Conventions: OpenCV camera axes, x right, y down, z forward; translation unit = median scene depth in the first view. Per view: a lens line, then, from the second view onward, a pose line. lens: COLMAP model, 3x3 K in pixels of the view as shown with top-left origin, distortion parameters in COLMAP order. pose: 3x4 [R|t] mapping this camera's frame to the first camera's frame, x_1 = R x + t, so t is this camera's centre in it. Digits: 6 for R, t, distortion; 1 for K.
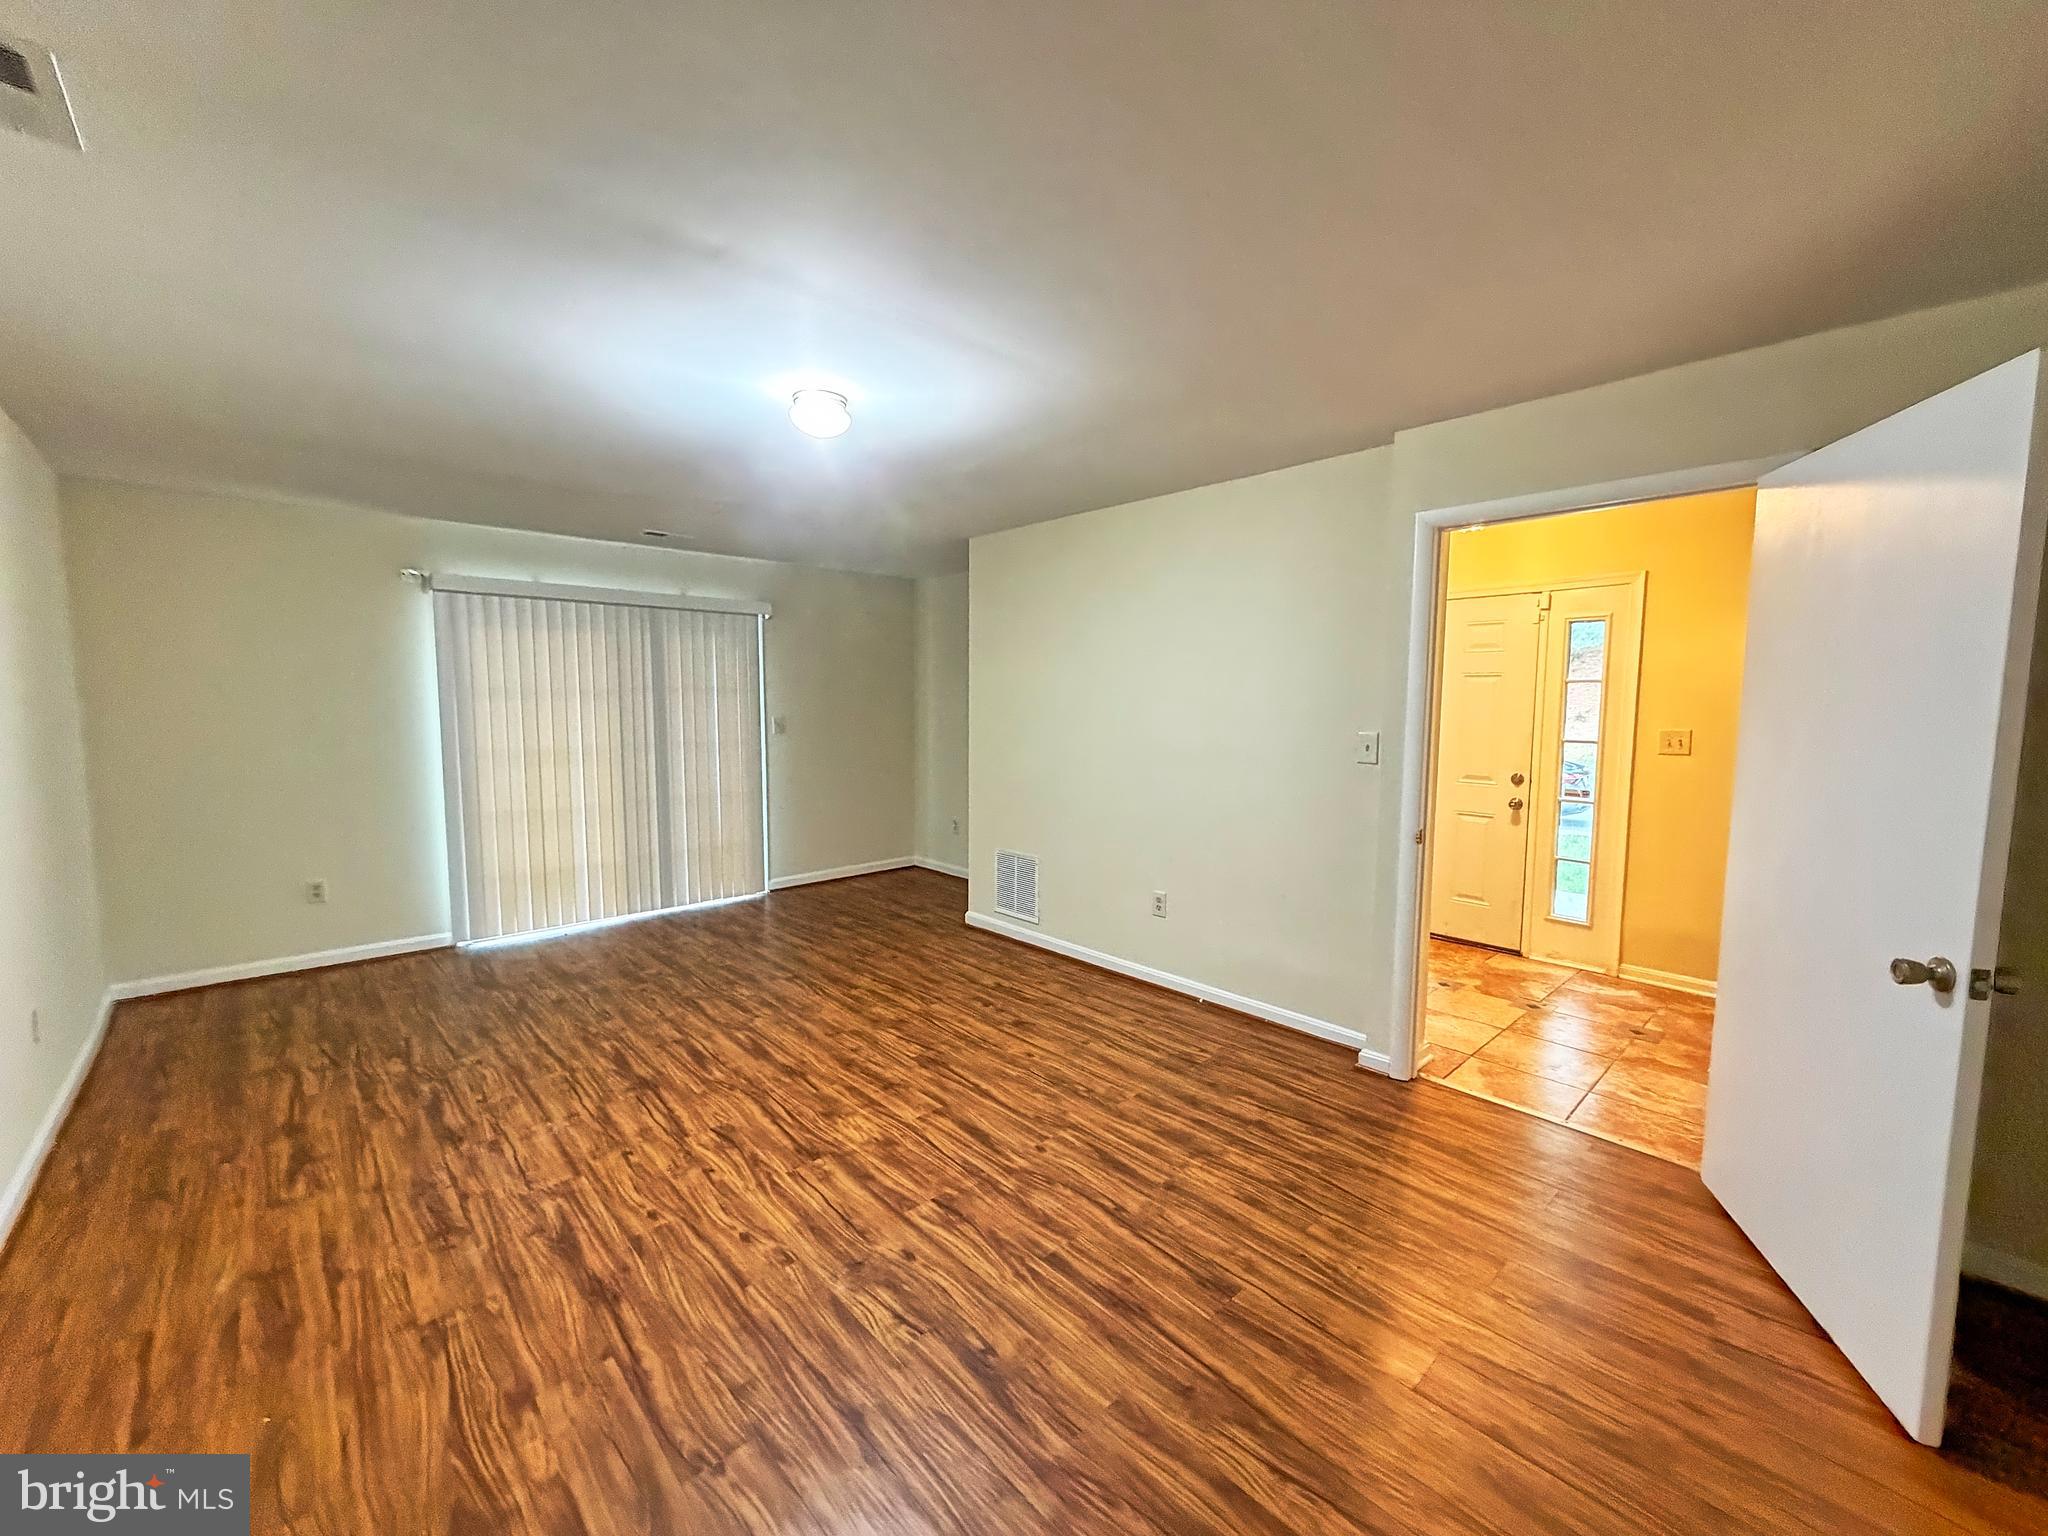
lens RADIAL K [[817.3, 0, 1018.8], [0, 817.3, 768.8], [0, 0, 1]] dist [-0.000706, -0.000382]
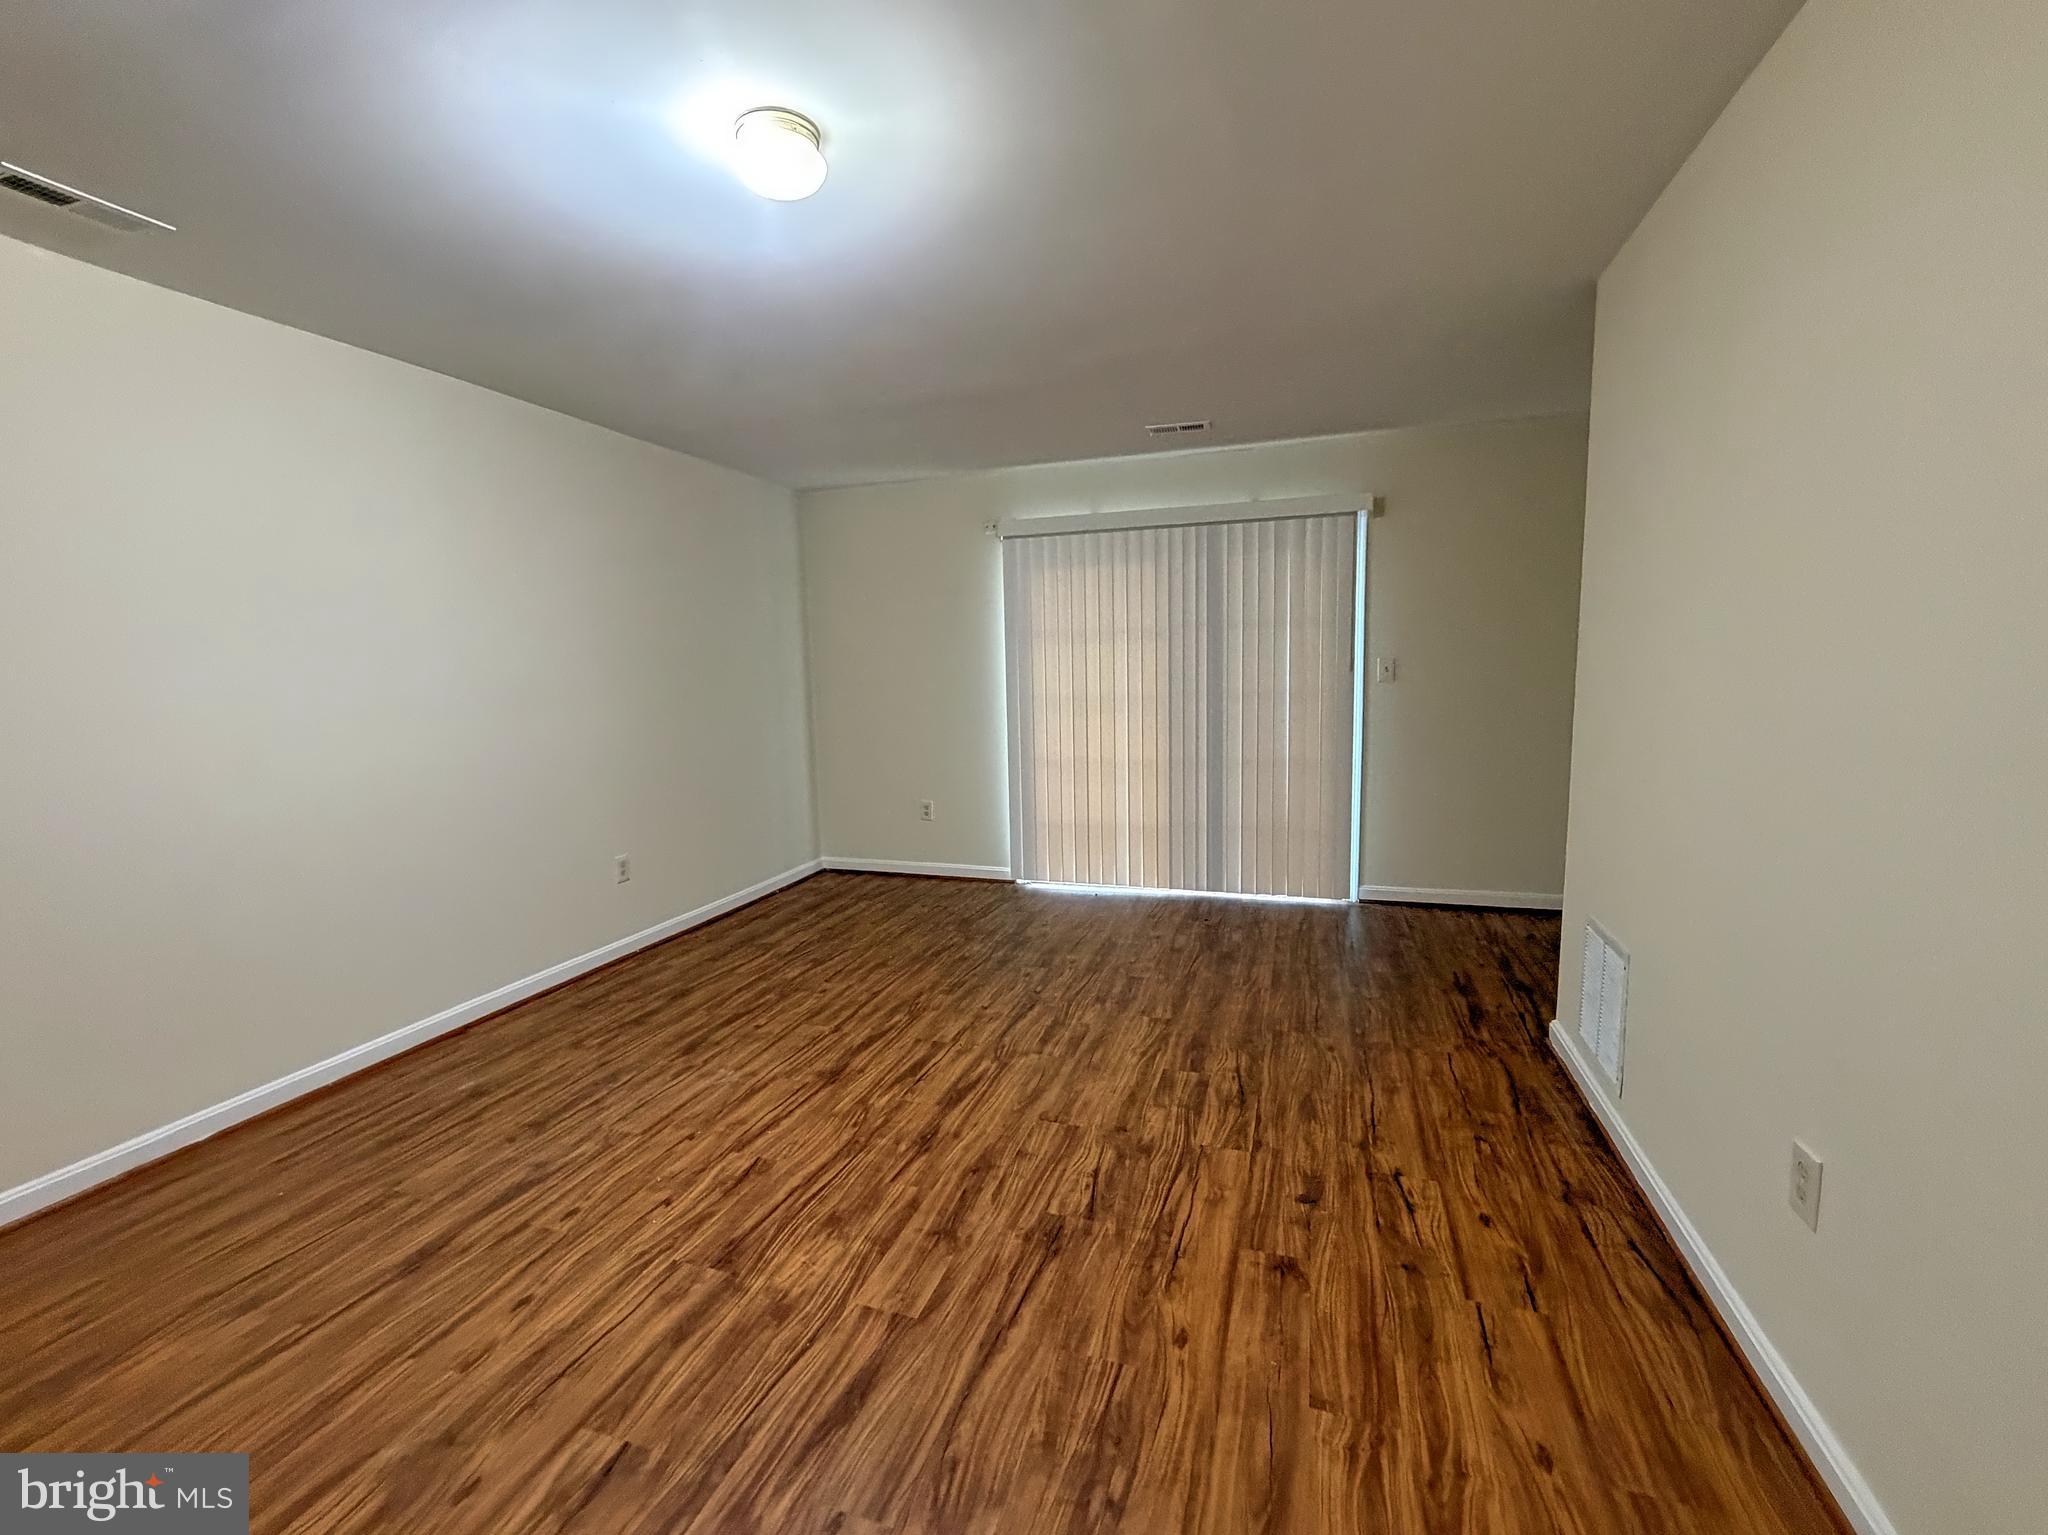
lens RADIAL K [[868.5, 0, 1024.0], [0, 868.5, 767.5], [0, 0, 1]] dist [-0.001778, -0.000214]
pose [[0.482937, 0.091540, -0.870857, 0.391246], [-0.051327, 0.995770, 0.076207, -0.019336], [0.874149, 0.007896, 0.485593, 0.683125]]
